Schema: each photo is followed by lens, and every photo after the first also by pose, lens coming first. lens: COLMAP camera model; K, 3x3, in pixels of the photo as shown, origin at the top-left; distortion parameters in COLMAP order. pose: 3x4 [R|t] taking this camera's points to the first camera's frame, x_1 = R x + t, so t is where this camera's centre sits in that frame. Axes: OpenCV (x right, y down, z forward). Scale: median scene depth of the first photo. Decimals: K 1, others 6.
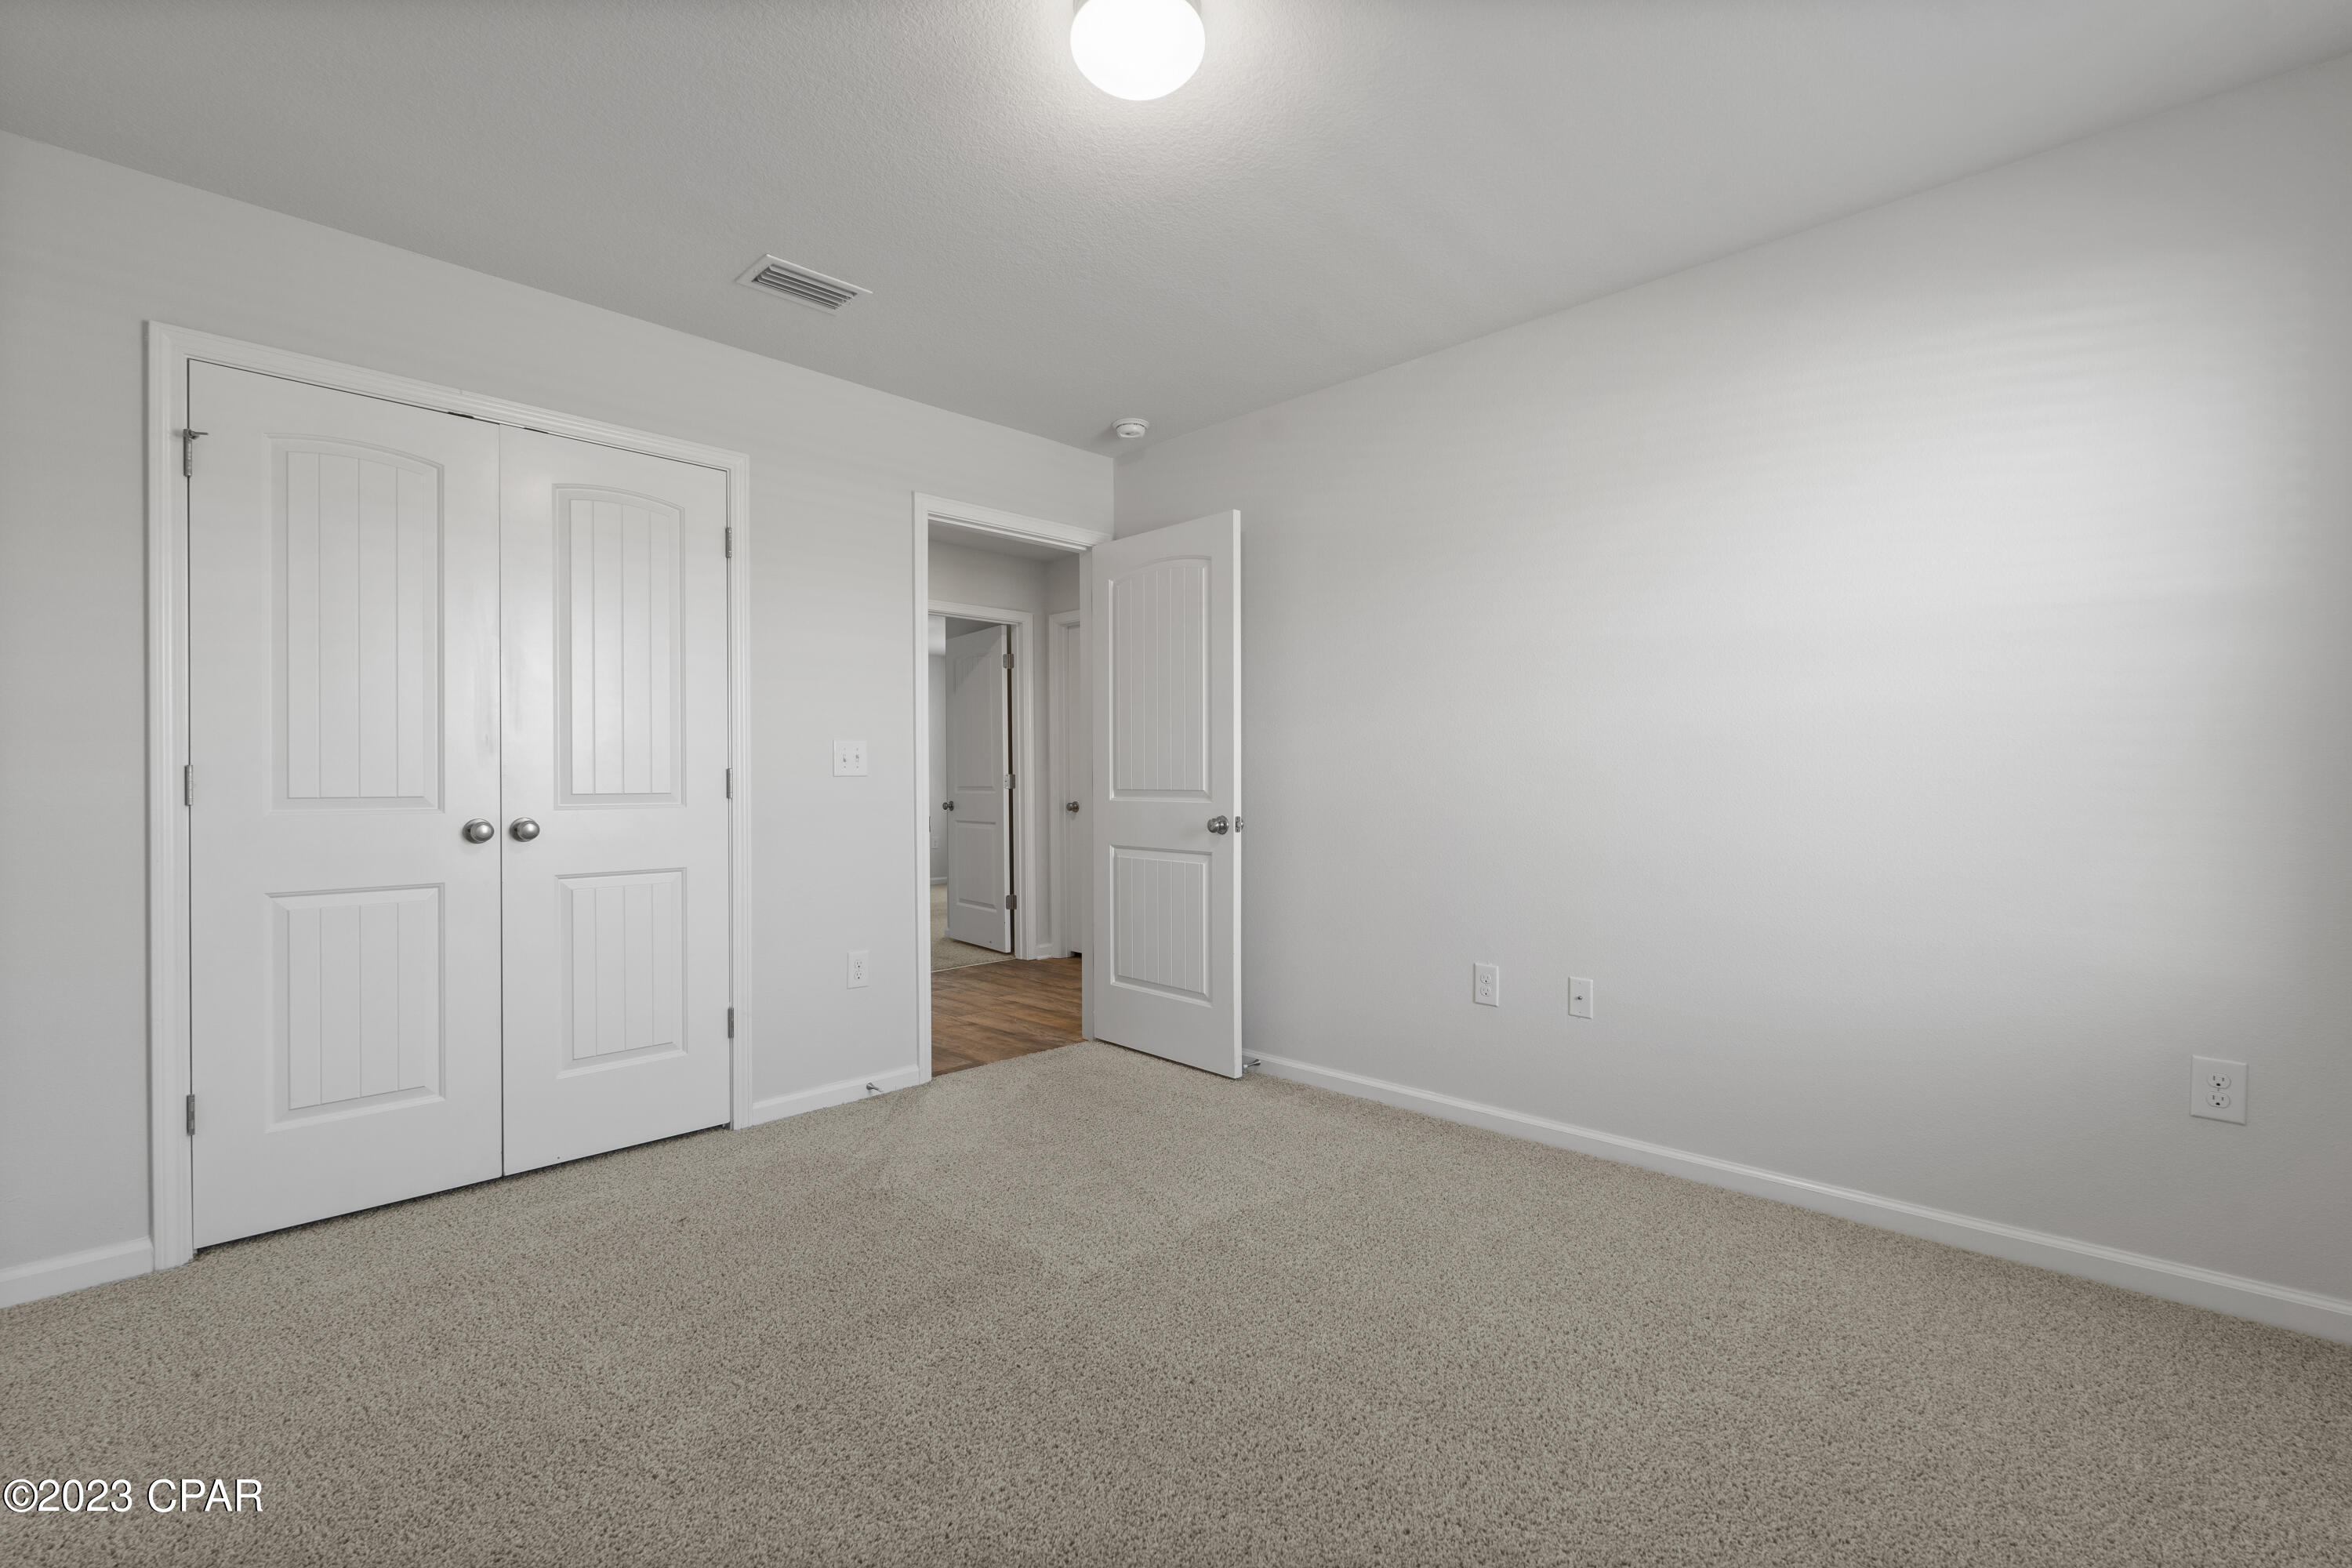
lens RADIAL K [[1054.5, 0, 1175.0], [0, 1054.5, 776.0], [0, 0, 1]] dist [-0.001242, 0.000082]
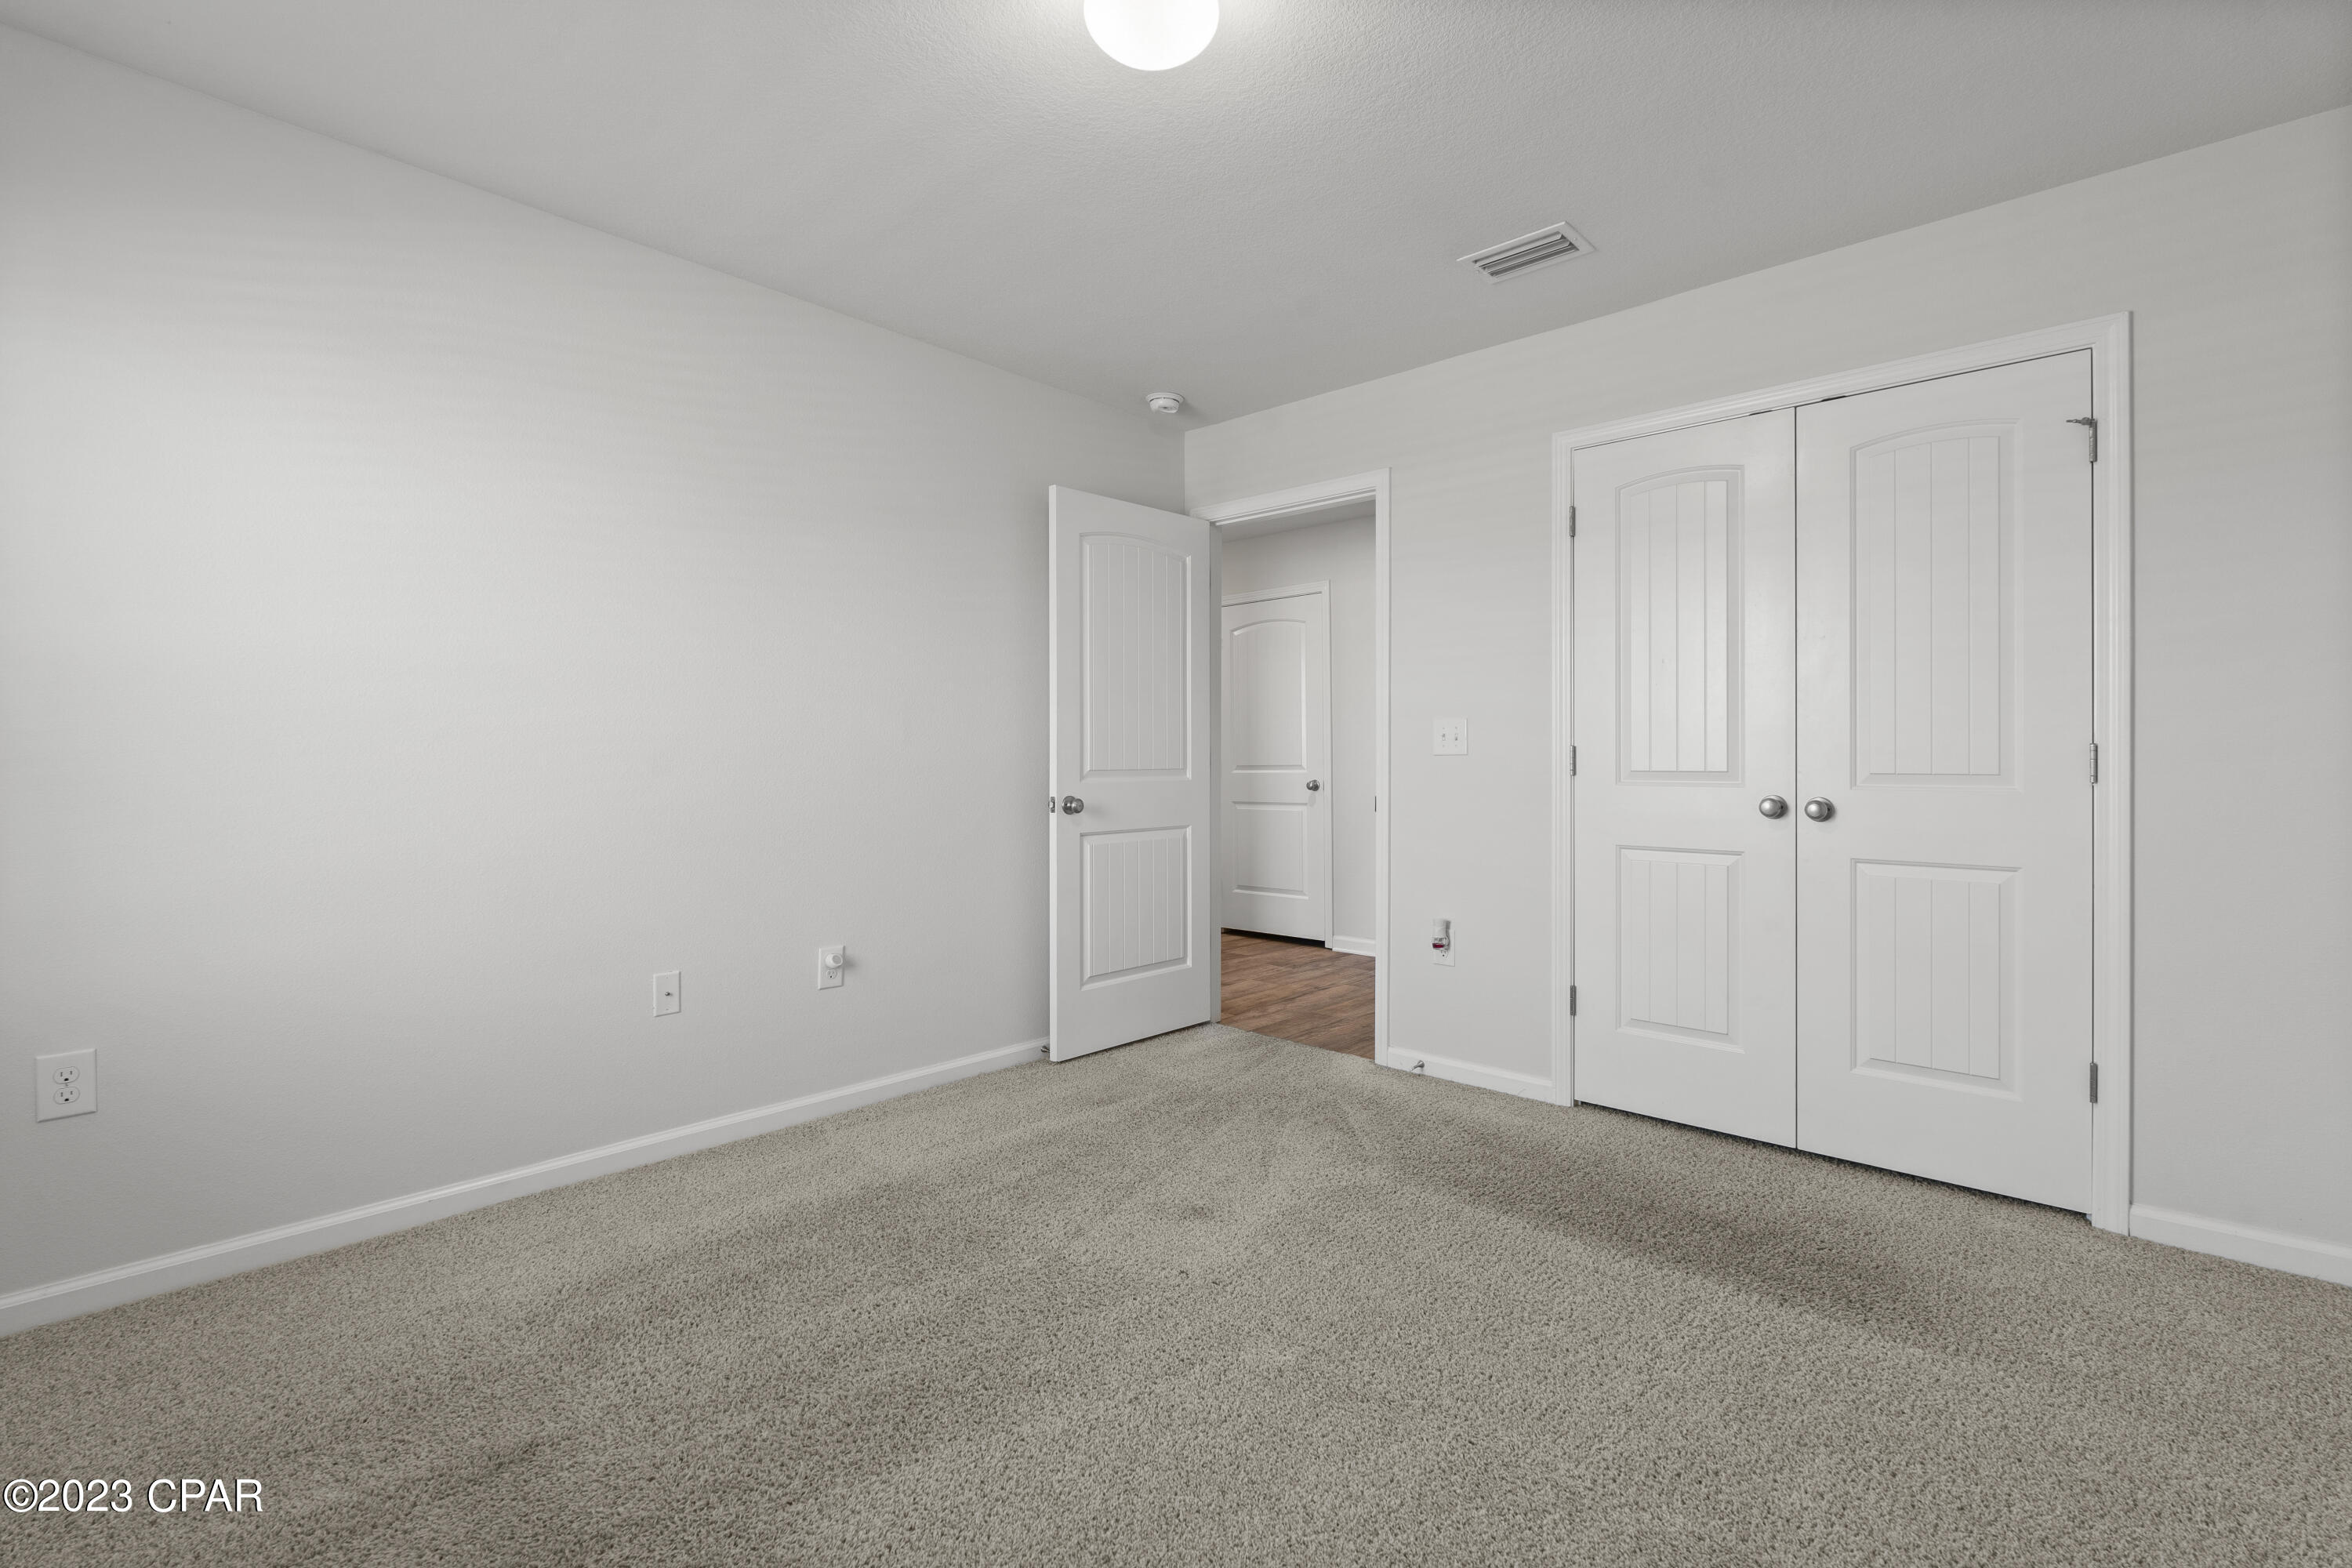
lens RADIAL K [[1060.0, 0, 1176.6], [0, 1060.0, 751.5], [0, 0, 1]] dist [0.000054, 0.000087]
pose [[0.019094, -0.003691, -0.999811, 0.429827], [0.001750, 0.999992, -0.003658, 0.000440], [0.999816, -0.001680, 0.019101, 0.448569]]
